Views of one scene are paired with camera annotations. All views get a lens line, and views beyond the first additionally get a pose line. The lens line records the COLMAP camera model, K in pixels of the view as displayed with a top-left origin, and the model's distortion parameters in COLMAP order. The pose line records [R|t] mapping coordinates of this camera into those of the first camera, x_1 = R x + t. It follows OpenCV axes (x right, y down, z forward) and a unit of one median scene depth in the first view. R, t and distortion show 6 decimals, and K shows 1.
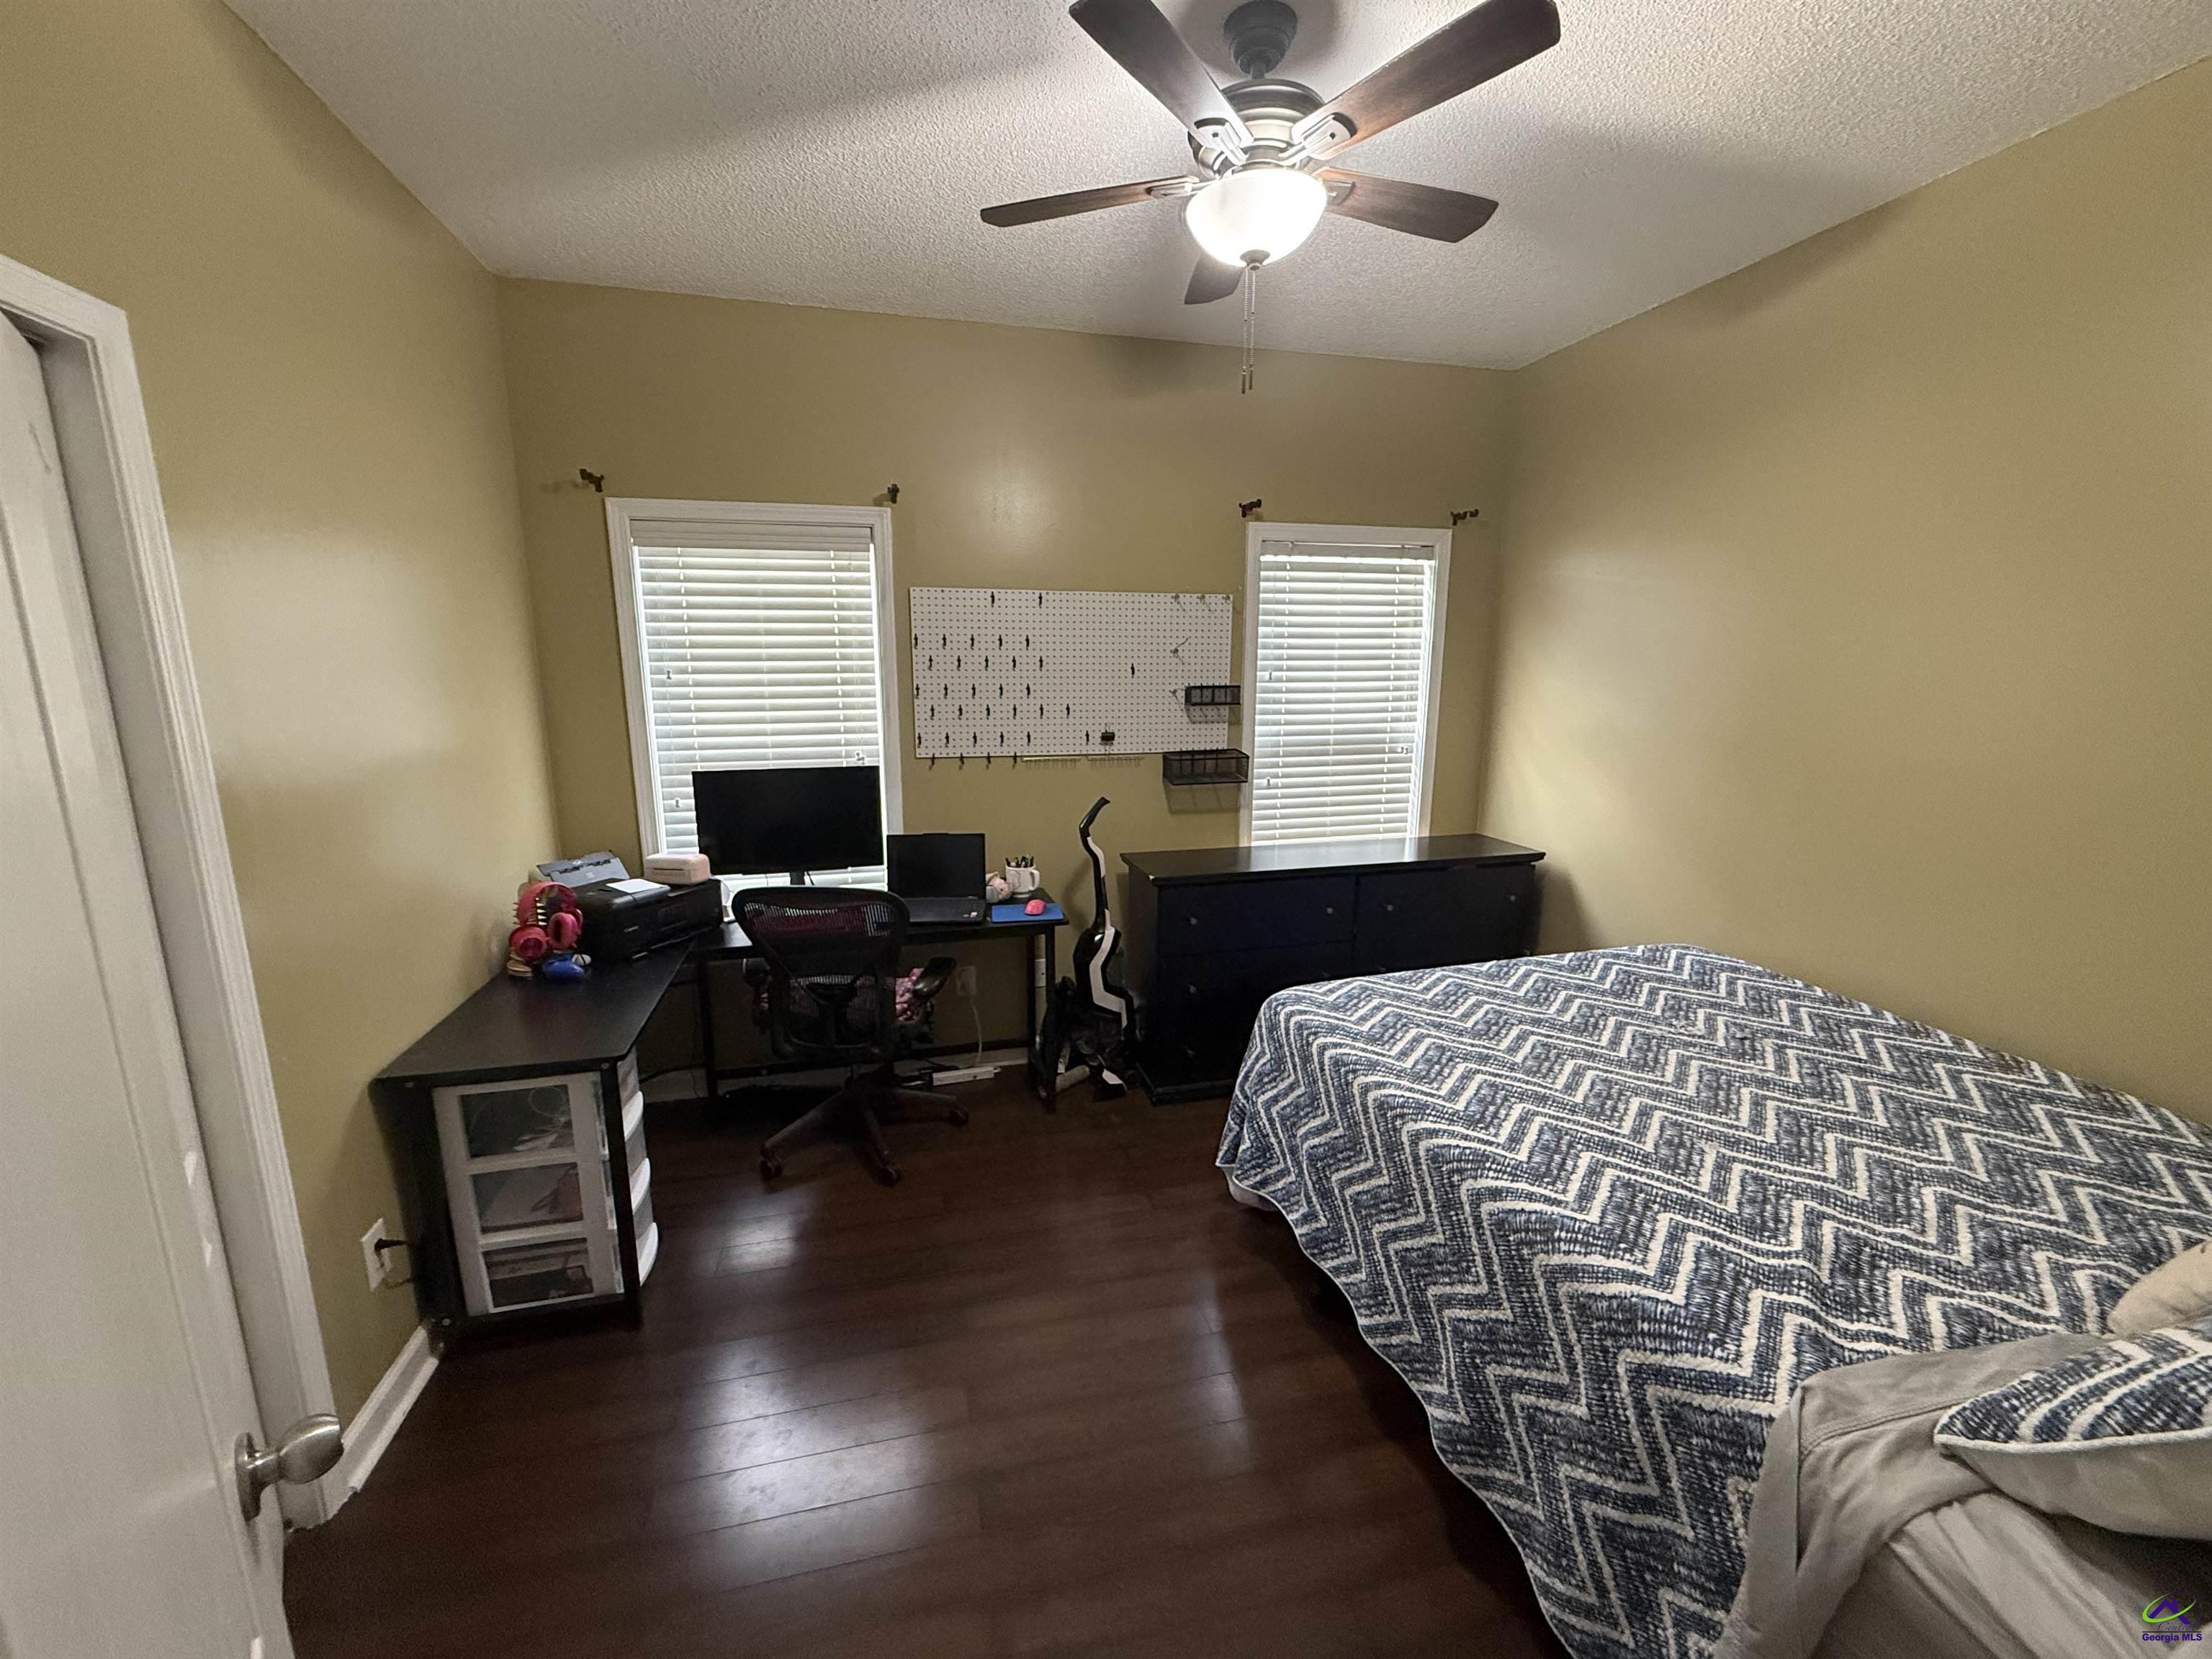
lens RADIAL K [[882.6, 0, 1103.5], [0, 882.6, 832.7], [0, 0, 1]] dist [-0.000659, 0.000075]
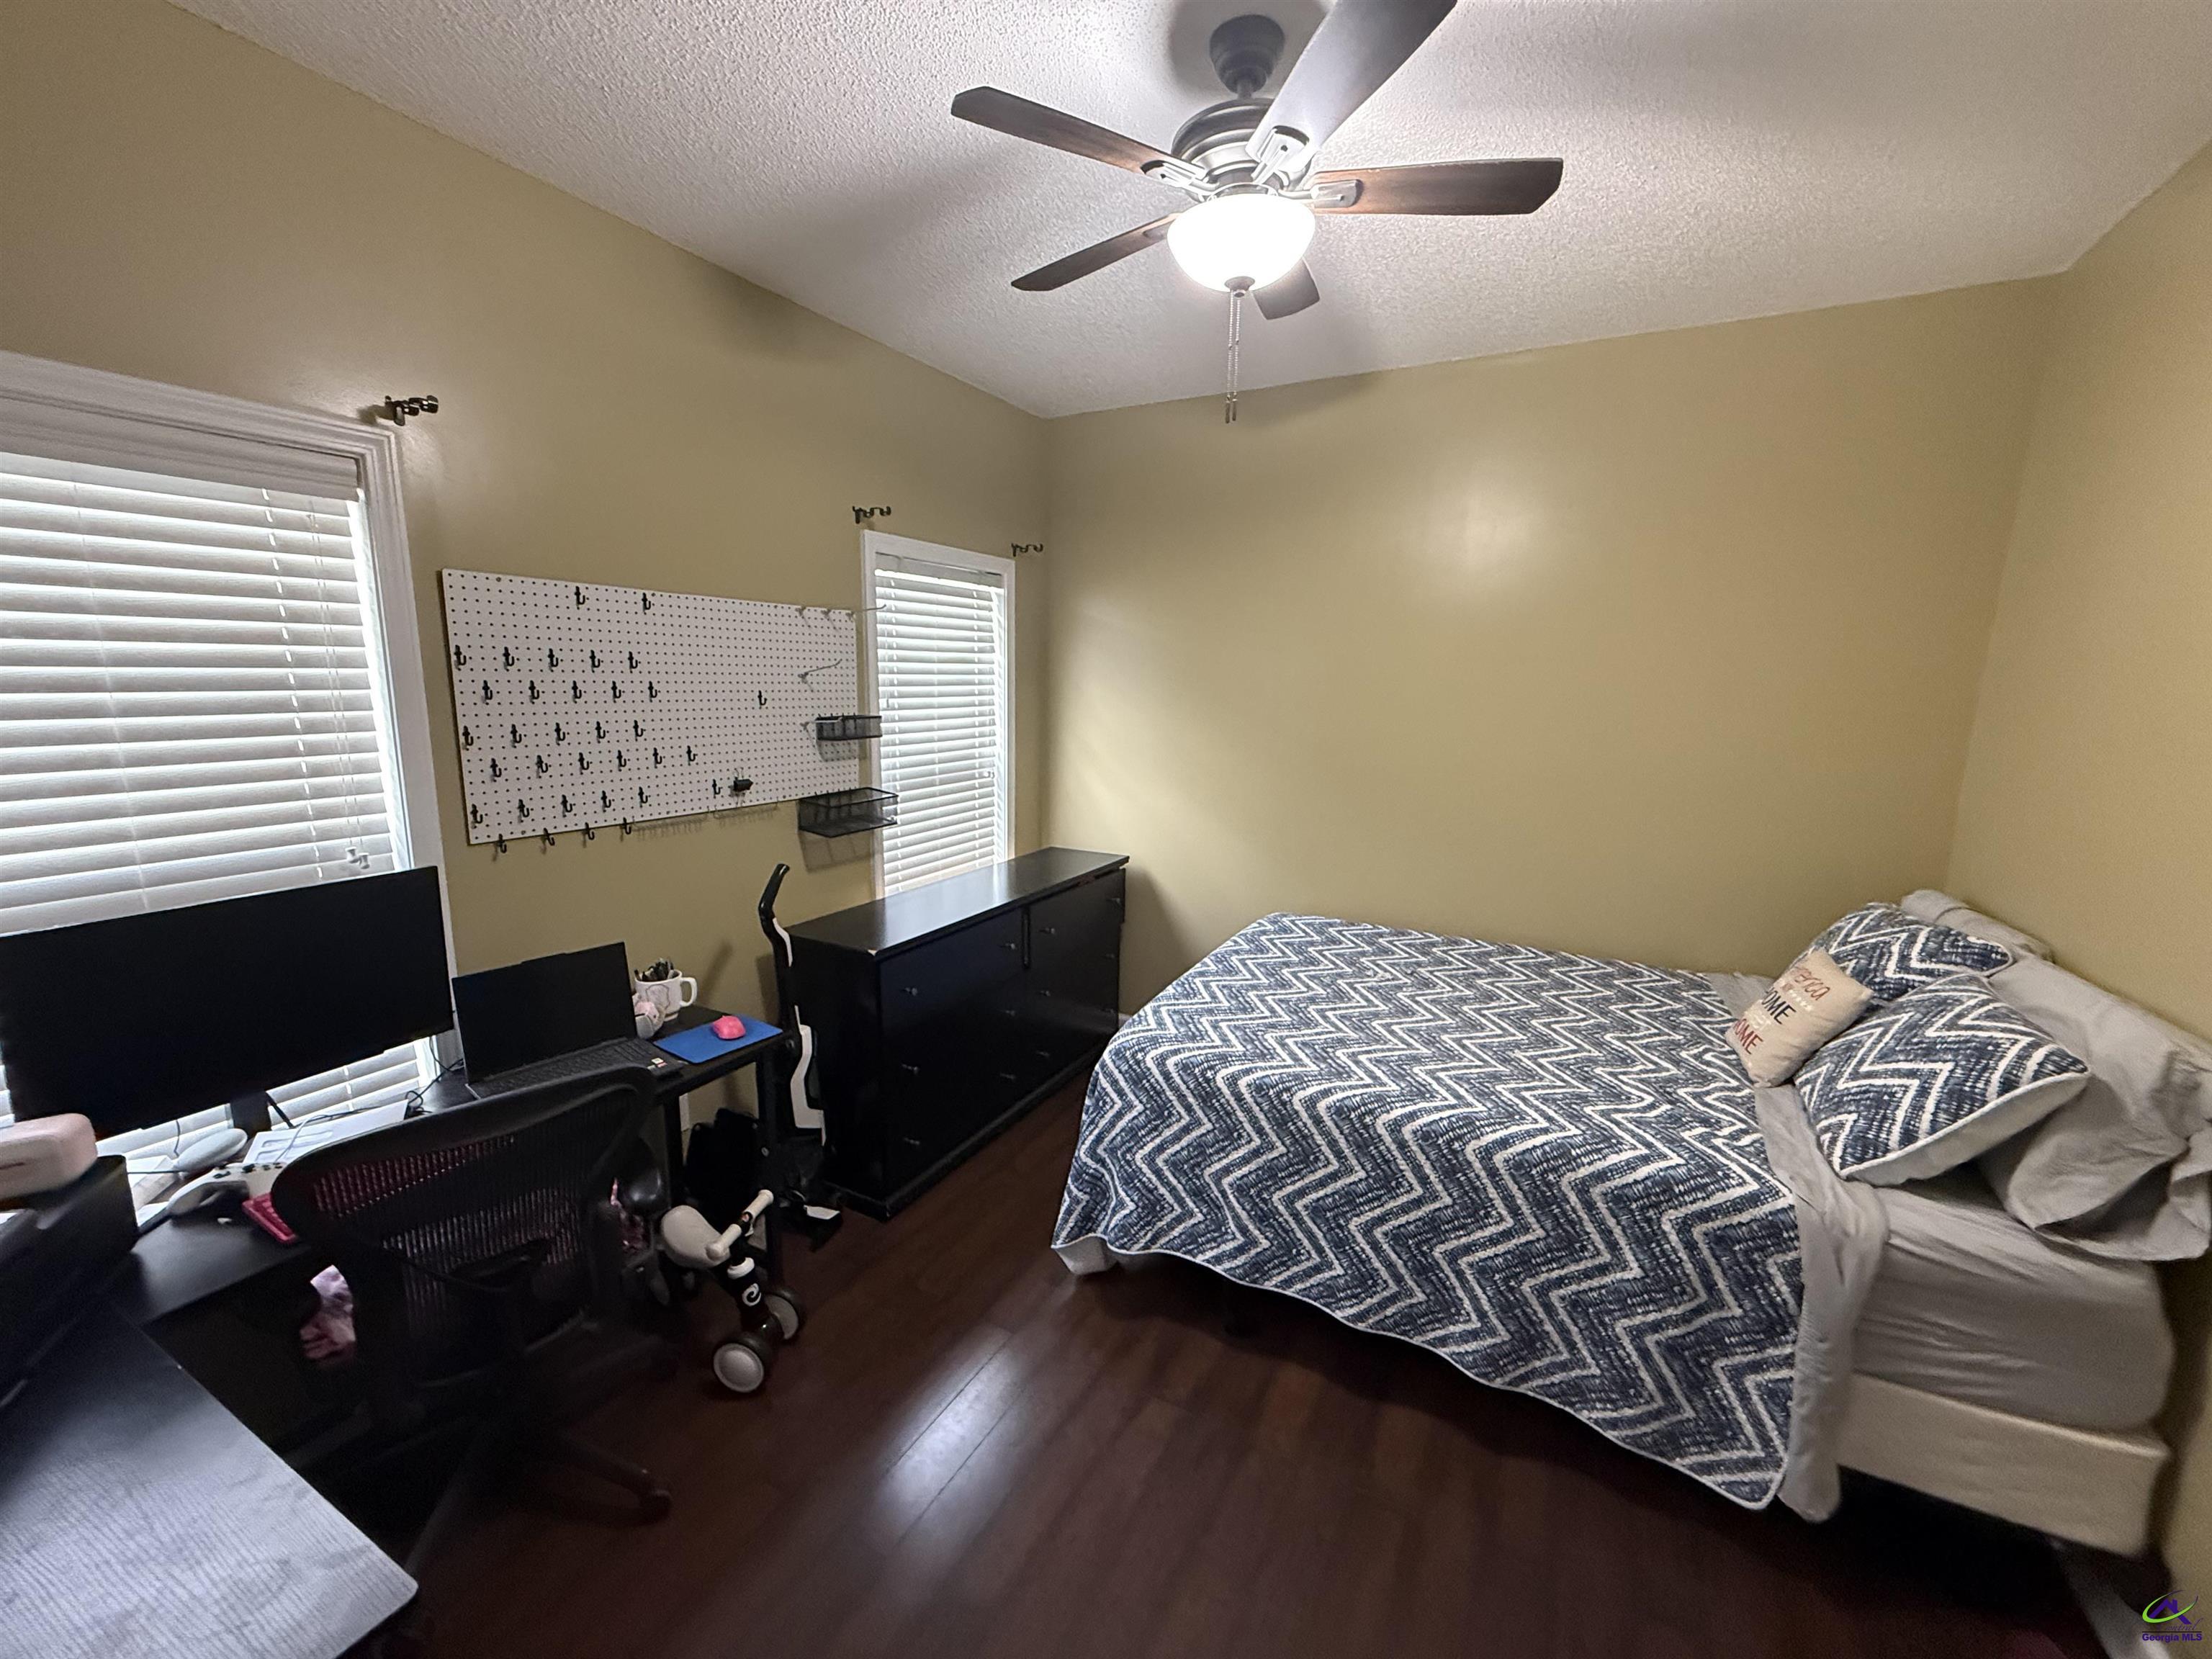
lens RADIAL K [[882.6, 0, 1103.5], [0, 882.6, 832.7], [0, 0, 1]] dist [-0.000659, 0.000075]
pose [[0.680592, -0.118357, 0.723039, -0.458631], [0.125921, 0.991077, 0.043705, -0.082713], [-0.721760, 0.061301, 0.689423, 0.323274]]
